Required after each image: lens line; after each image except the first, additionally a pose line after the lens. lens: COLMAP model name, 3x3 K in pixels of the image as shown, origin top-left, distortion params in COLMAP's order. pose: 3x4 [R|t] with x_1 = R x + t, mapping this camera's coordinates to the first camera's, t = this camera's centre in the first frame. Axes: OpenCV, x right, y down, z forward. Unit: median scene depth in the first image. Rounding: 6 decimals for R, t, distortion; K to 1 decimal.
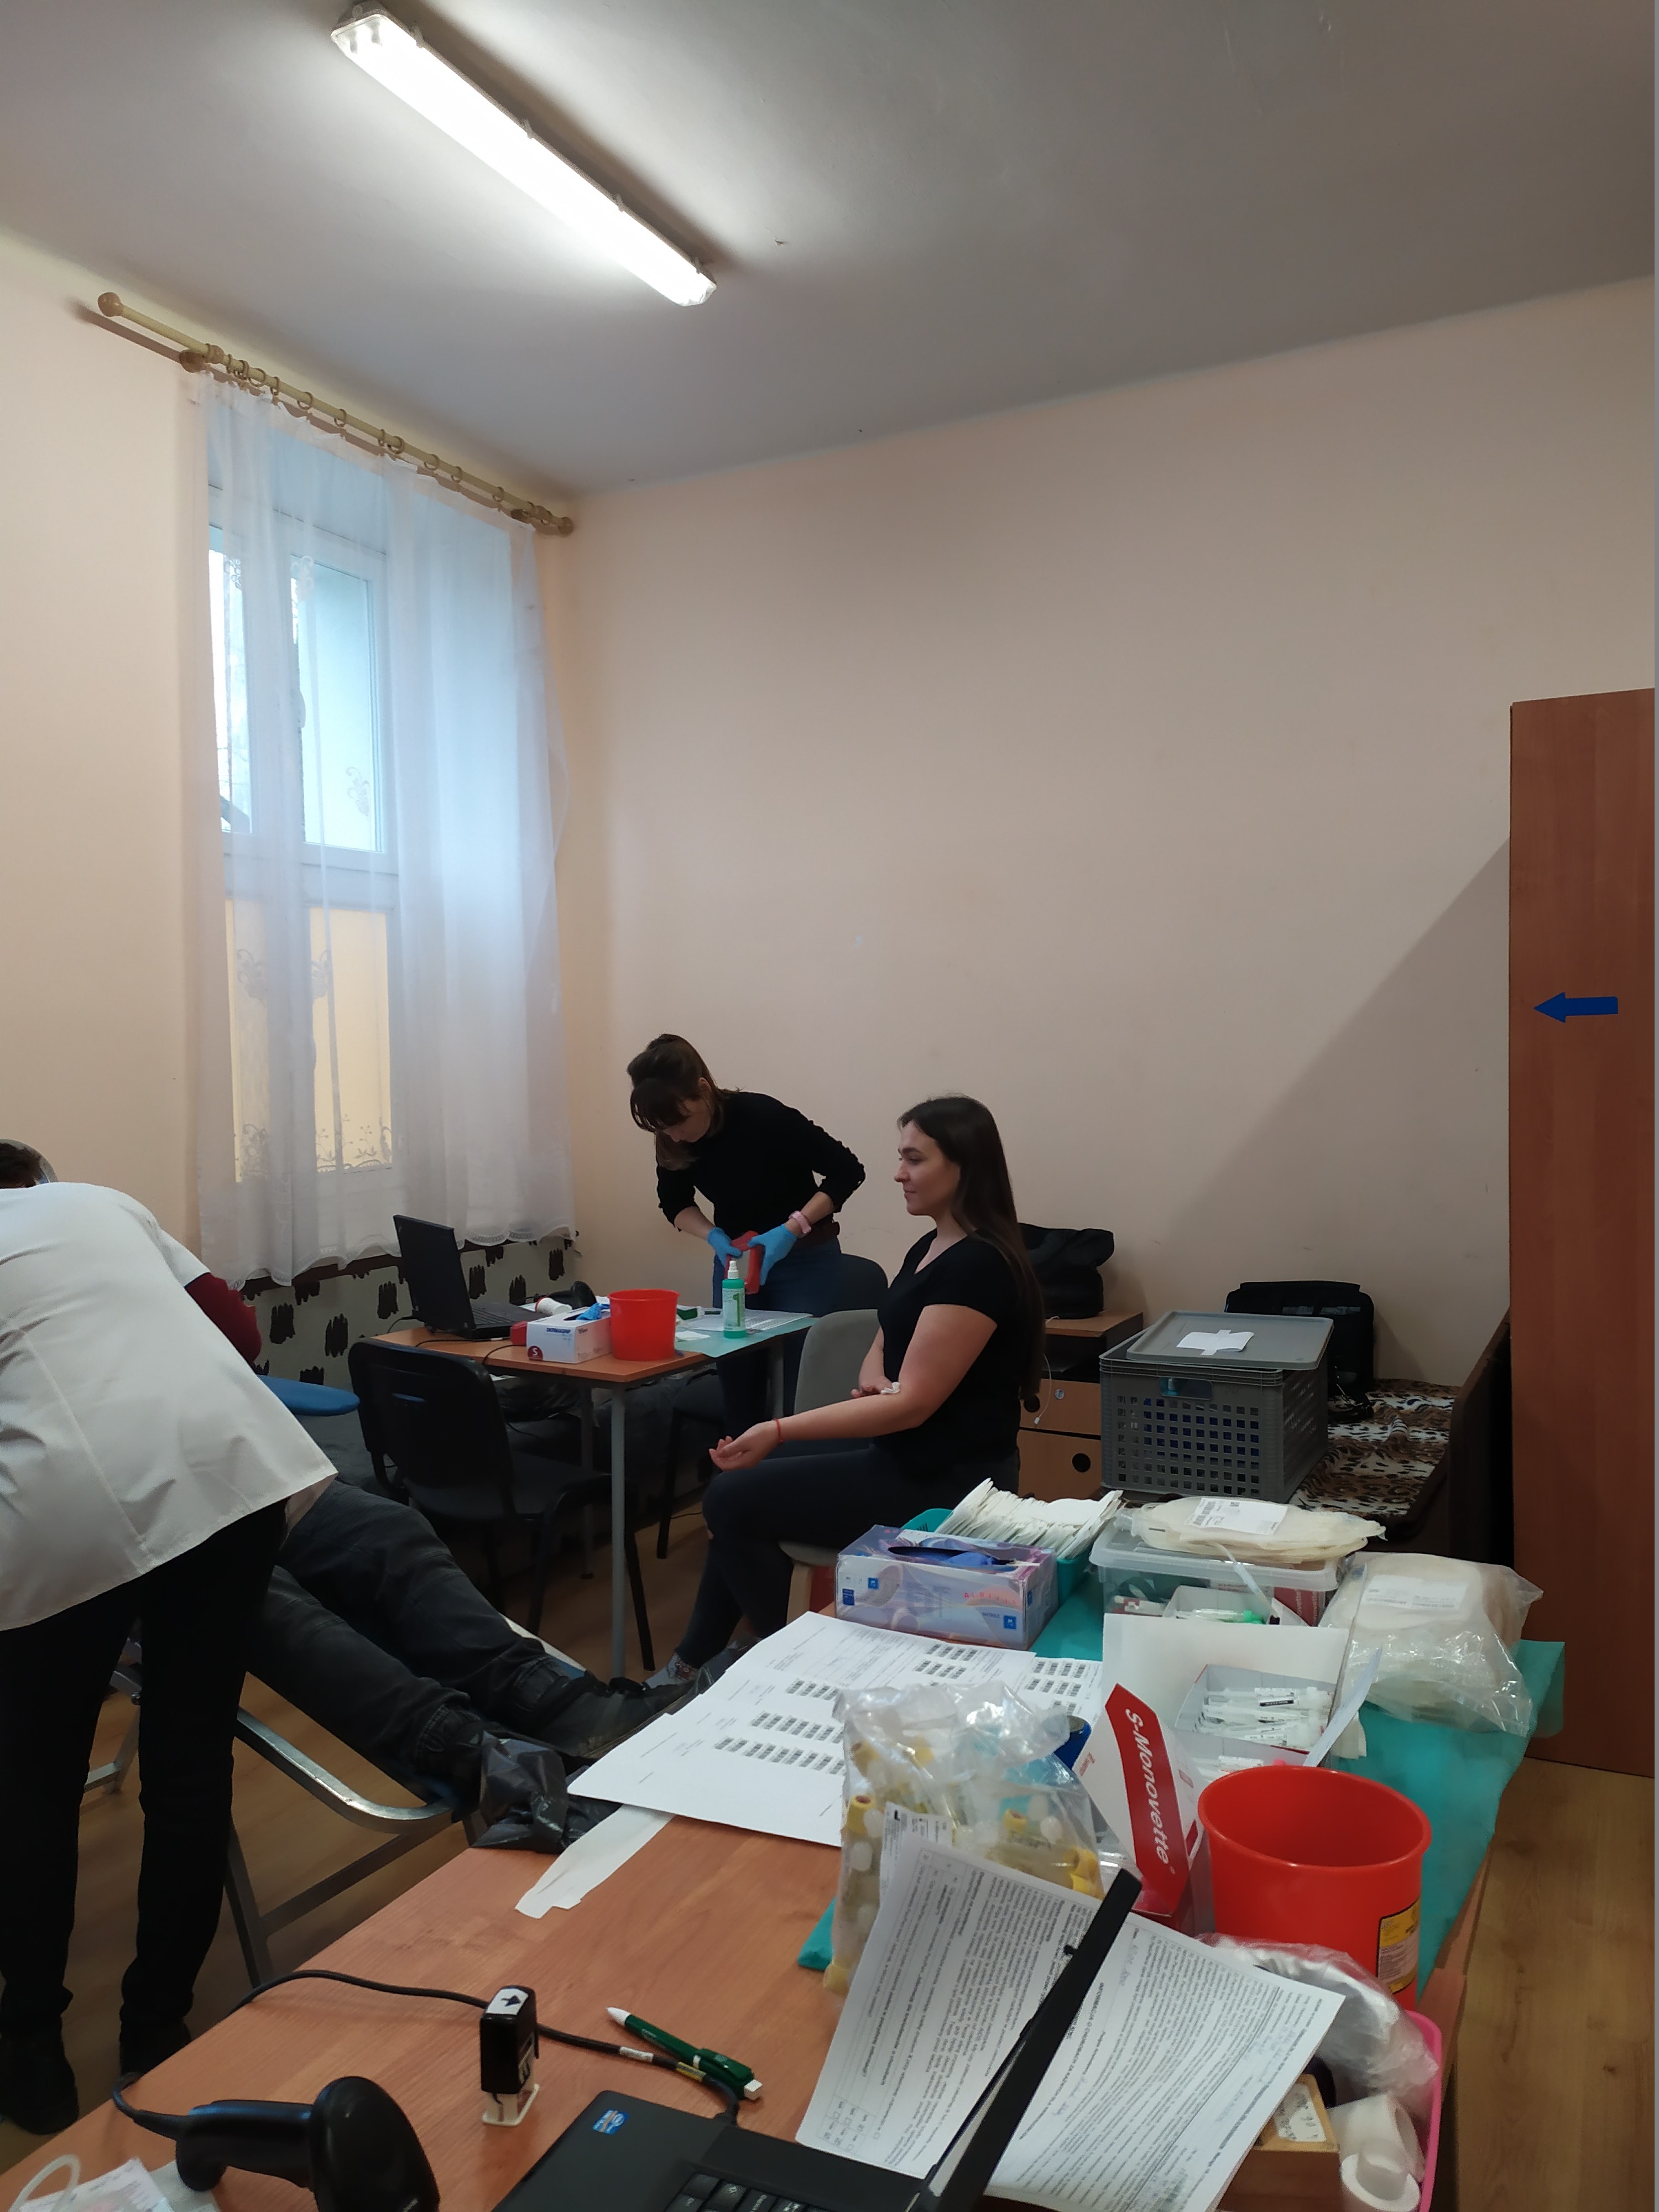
lens RADIAL K [[1610.5, 0, 829.5], [0, 1610.5, 1106.0], [0, 0, 1]] dist [0.047811, -0.001381]
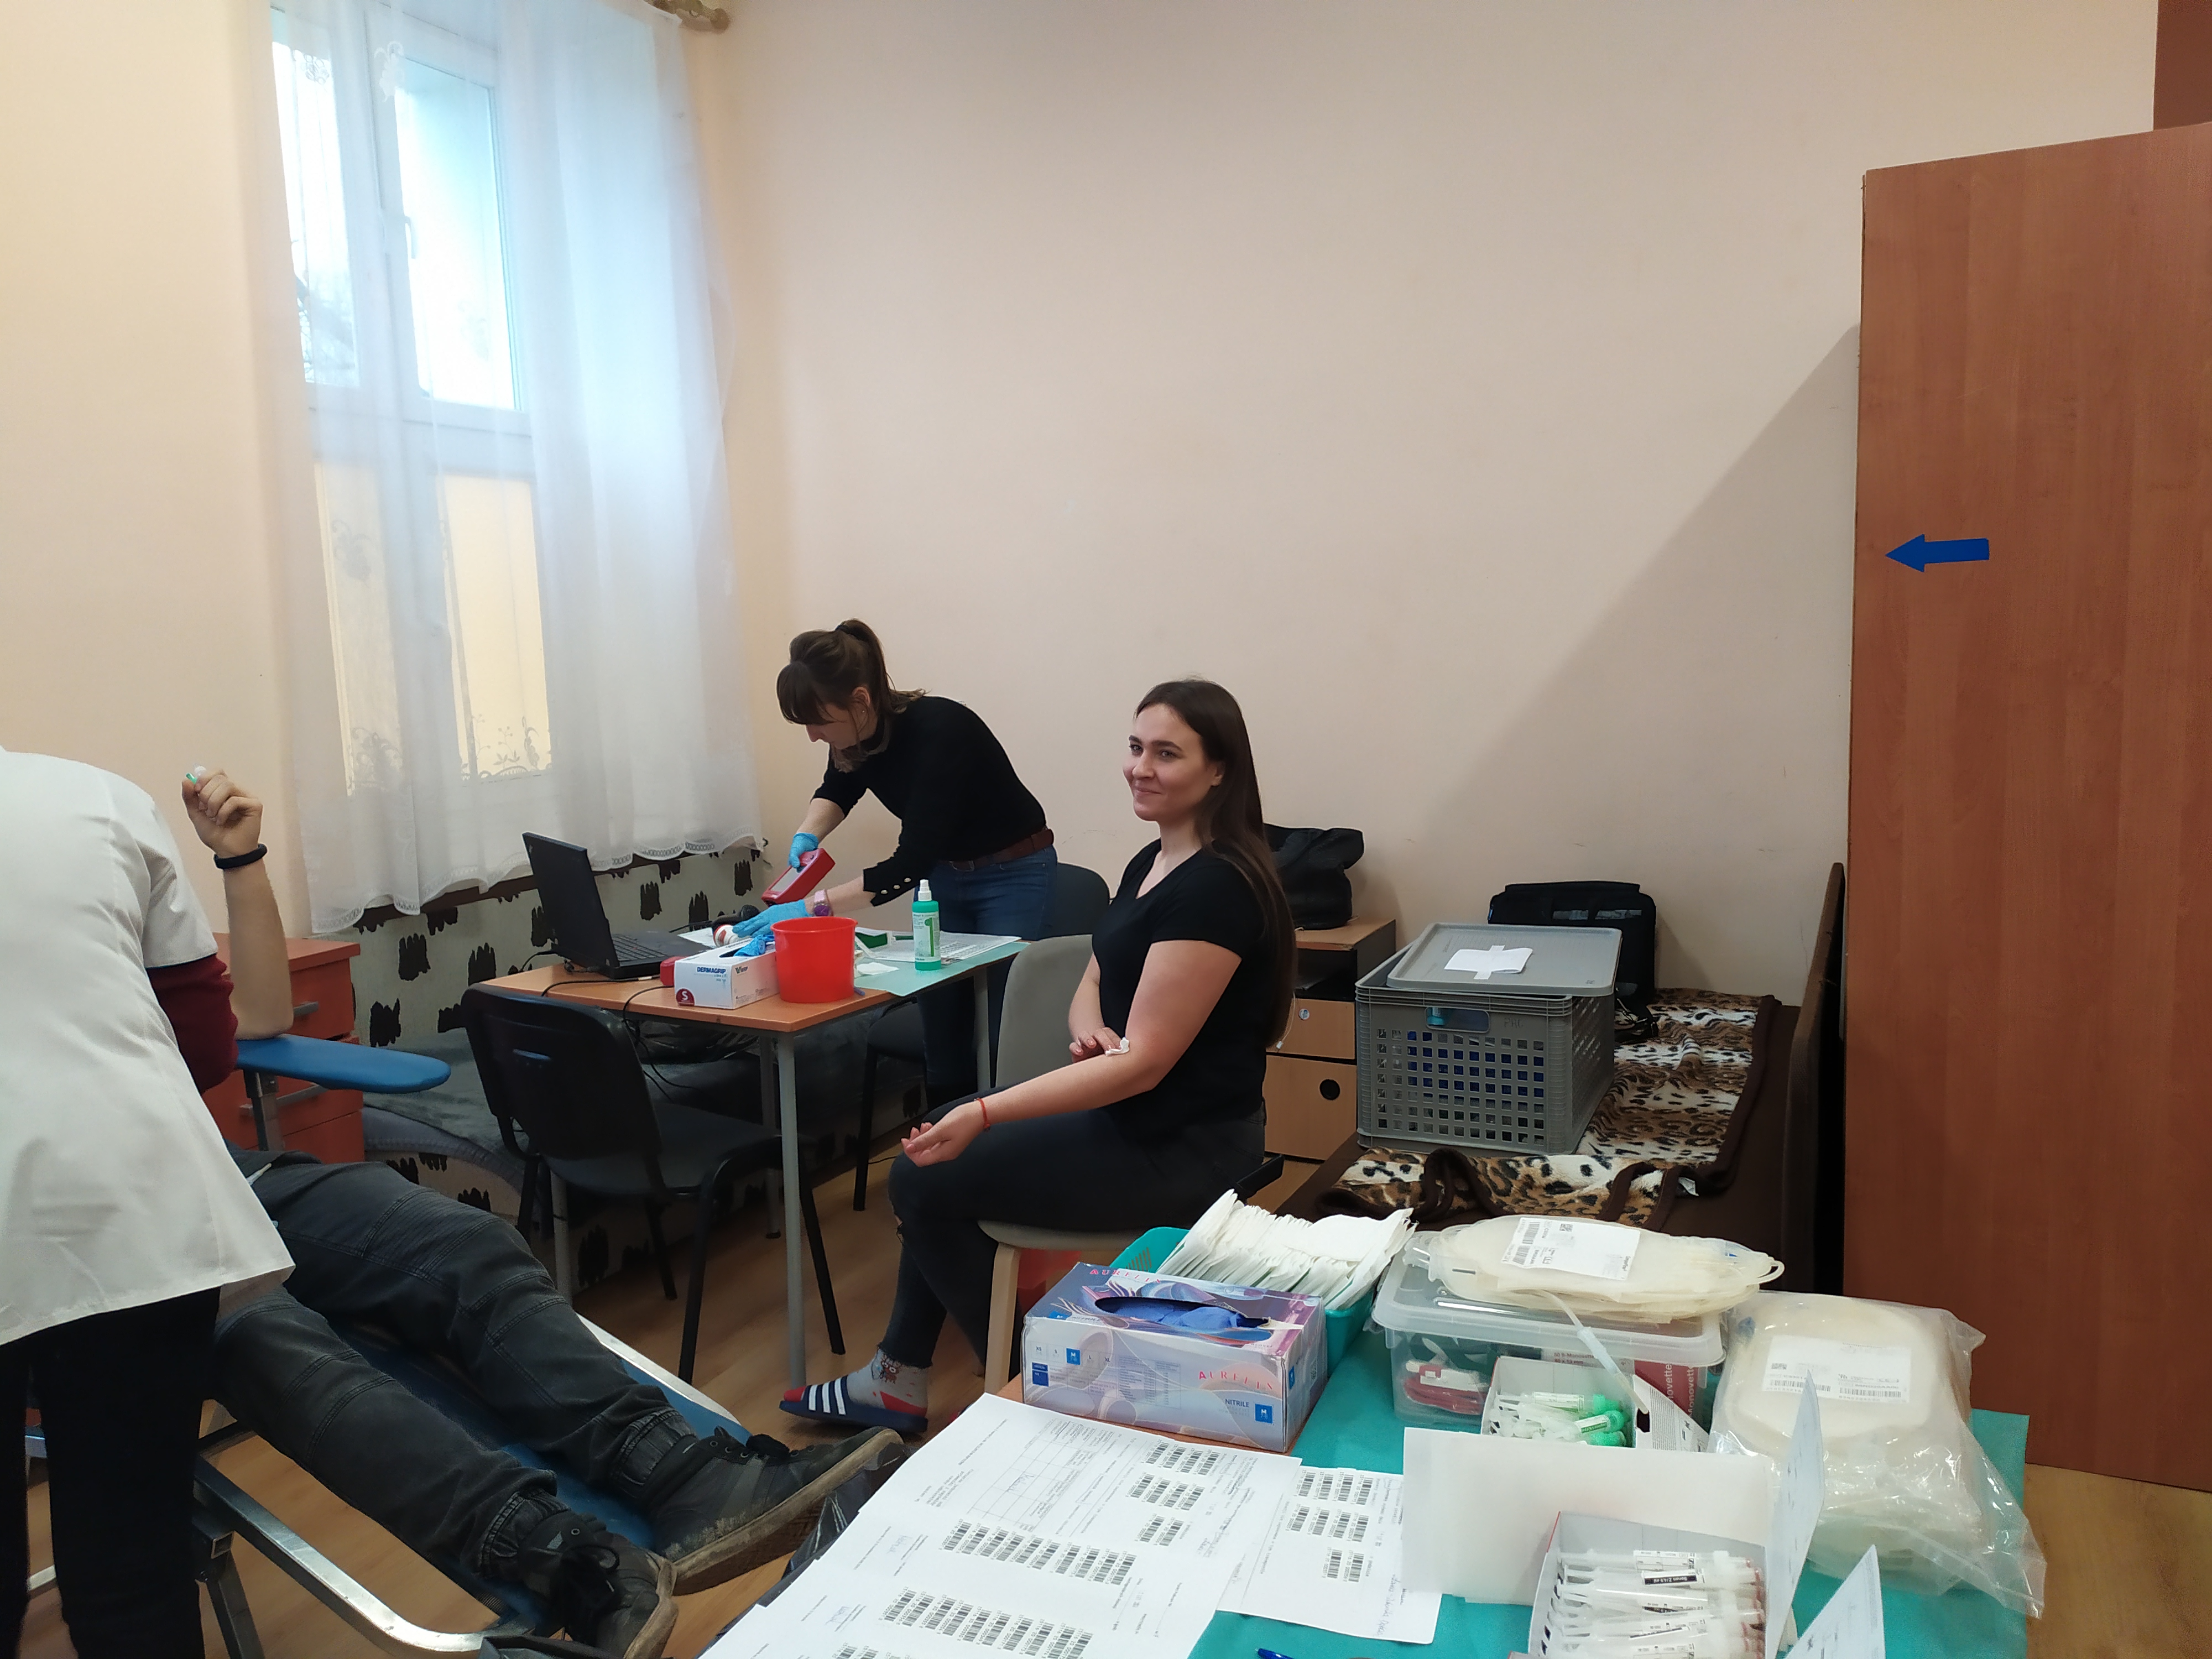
lens RADIAL K [[1610.5, 0, 1106.0], [0, 1610.5, 829.5], [0, 0, 1]] dist [0.047811, -0.001381]
pose [[0.999424, -0.021097, 0.026589, 0.015163], [0.018823, 0.996369, 0.083036, 0.001030], [-0.028245, -0.082487, 0.996192, 0.166461]]
